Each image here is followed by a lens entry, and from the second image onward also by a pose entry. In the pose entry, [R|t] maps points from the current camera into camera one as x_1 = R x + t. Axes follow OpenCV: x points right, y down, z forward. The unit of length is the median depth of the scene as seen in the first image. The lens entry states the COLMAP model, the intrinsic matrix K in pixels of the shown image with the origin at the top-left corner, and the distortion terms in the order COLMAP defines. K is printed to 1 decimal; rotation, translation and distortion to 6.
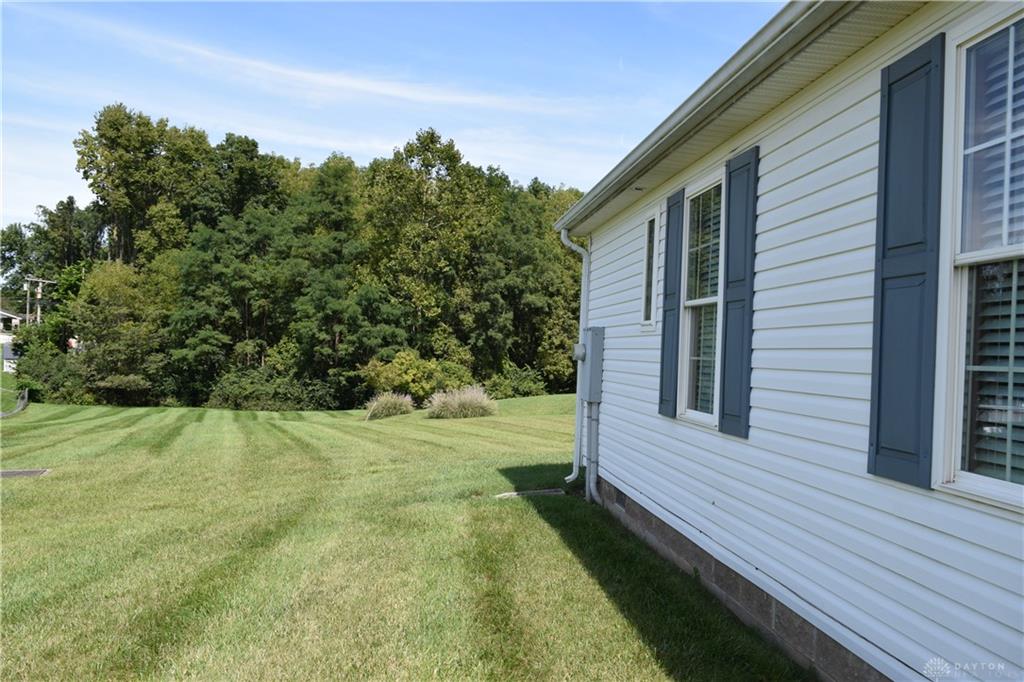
lens RADIAL K [[803.9, 0, 510.1], [0, 803.9, 343.4], [0, 0, 1]] dist [-0.009766, -0.003518]
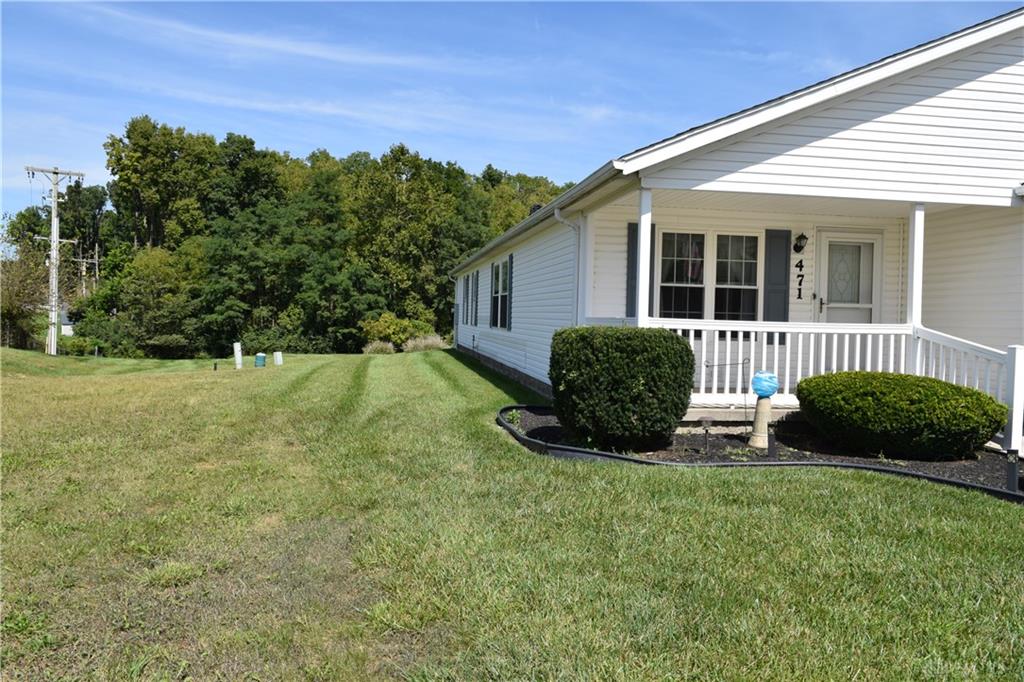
lens RADIAL K [[803.9, 0, 516.3], [0, 803.9, 332.8], [0, 0, 1]] dist [-0.009766, -0.003518]
pose [[0.998877, -0.015325, 0.044833, 0.025839], [0.013753, 0.999287, 0.035167, -0.002056], [-0.045340, -0.034511, 0.998375, -0.324662]]
